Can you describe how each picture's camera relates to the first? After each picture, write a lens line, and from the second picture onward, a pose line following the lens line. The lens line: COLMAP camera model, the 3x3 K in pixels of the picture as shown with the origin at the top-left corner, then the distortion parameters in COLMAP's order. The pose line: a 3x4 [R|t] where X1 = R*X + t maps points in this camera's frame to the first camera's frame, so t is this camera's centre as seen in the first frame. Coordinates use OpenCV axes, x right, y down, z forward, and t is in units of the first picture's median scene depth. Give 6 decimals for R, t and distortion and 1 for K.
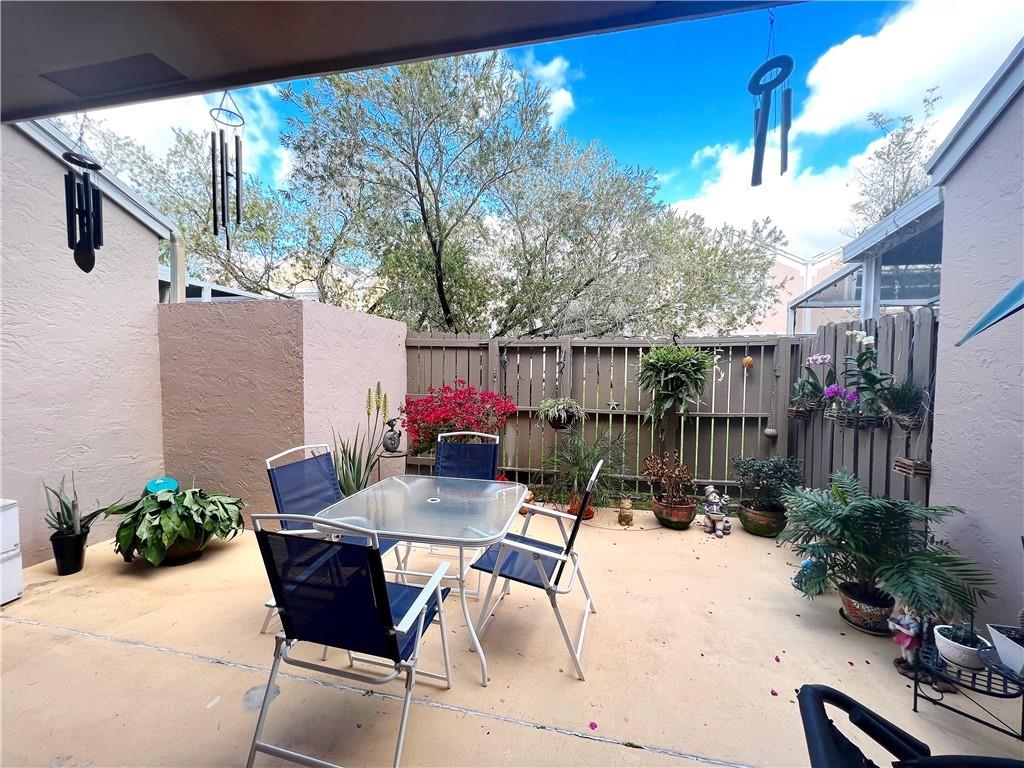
lens RADIAL K [[410.2, 0, 513.3], [0, 410.2, 386.8], [0, 0, 1]] dist [-0.002455, 0.000580]
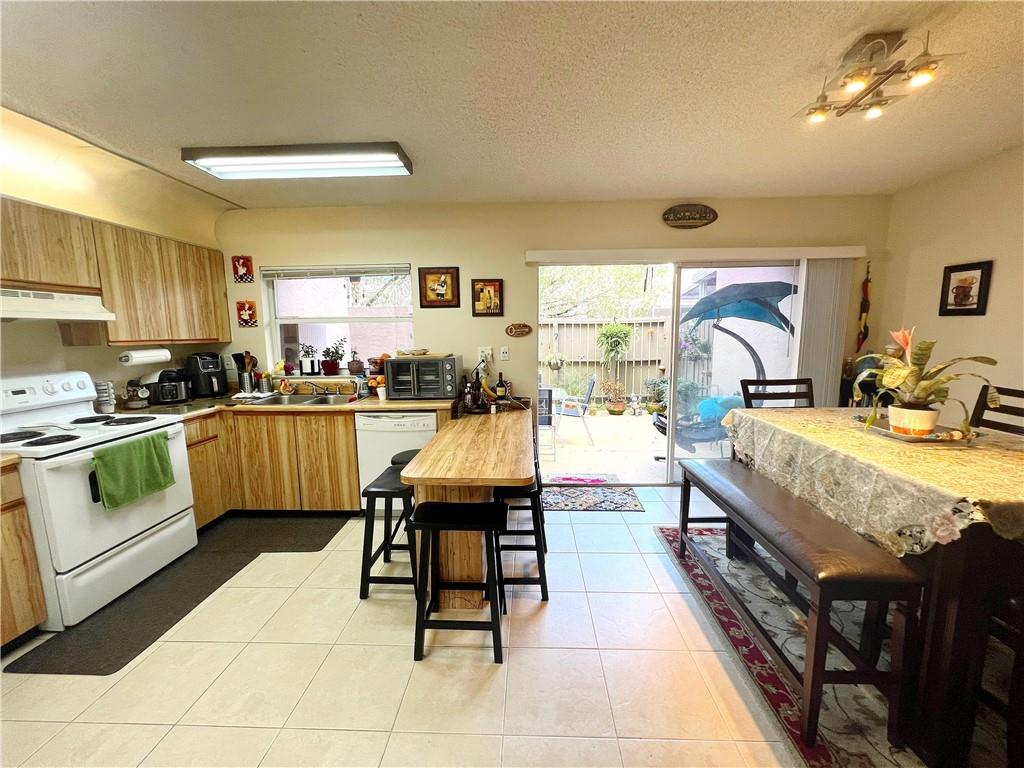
lens RADIAL K [[410.2, 0, 511.8], [0, 410.2, 384.3], [0, 0, 1]] dist [-0.002455, 0.000580]
pose [[0.985798, -0.046434, 0.161391, -0.541747], [0.032003, 0.995346, 0.090897, -0.009228], [-0.164861, -0.084441, 0.982696, -1.109624]]
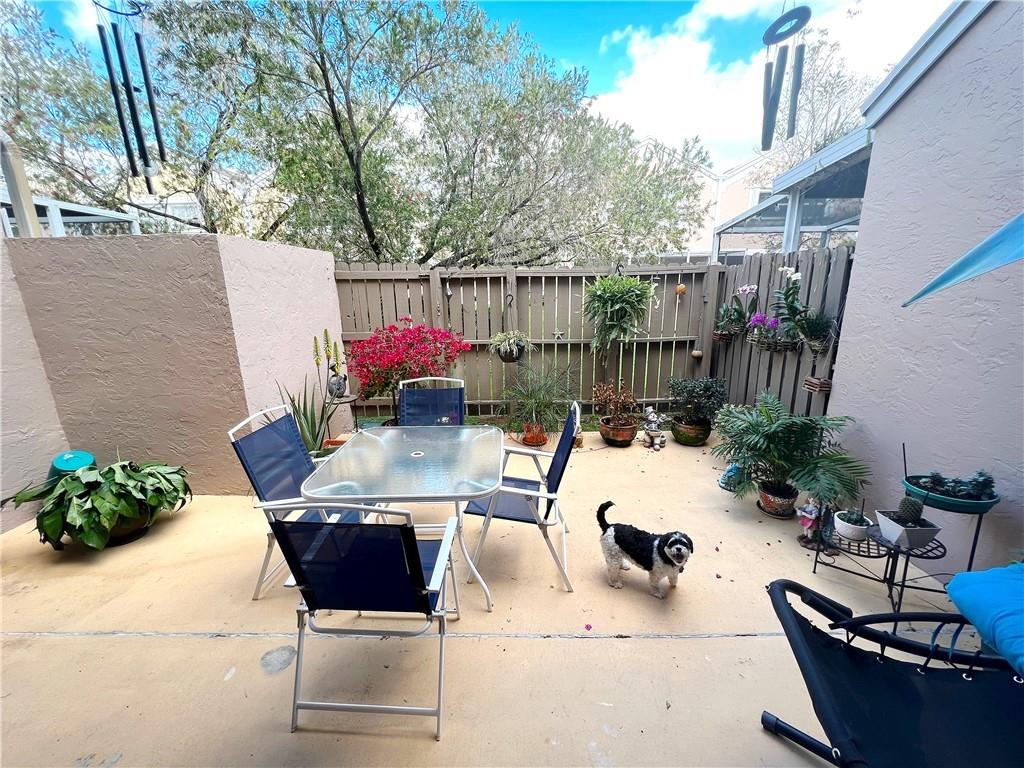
lens RADIAL K [[410.2, 0, 512.7], [0, 410.2, 386.8], [0, 0, 1]] dist [-0.002455, 0.000580]
pose [[0.979808, -0.073546, 0.185924, -0.106615], [0.035205, 0.978822, 0.201665, -0.060712], [-0.196818, -0.191048, 0.961646, 0.013834]]
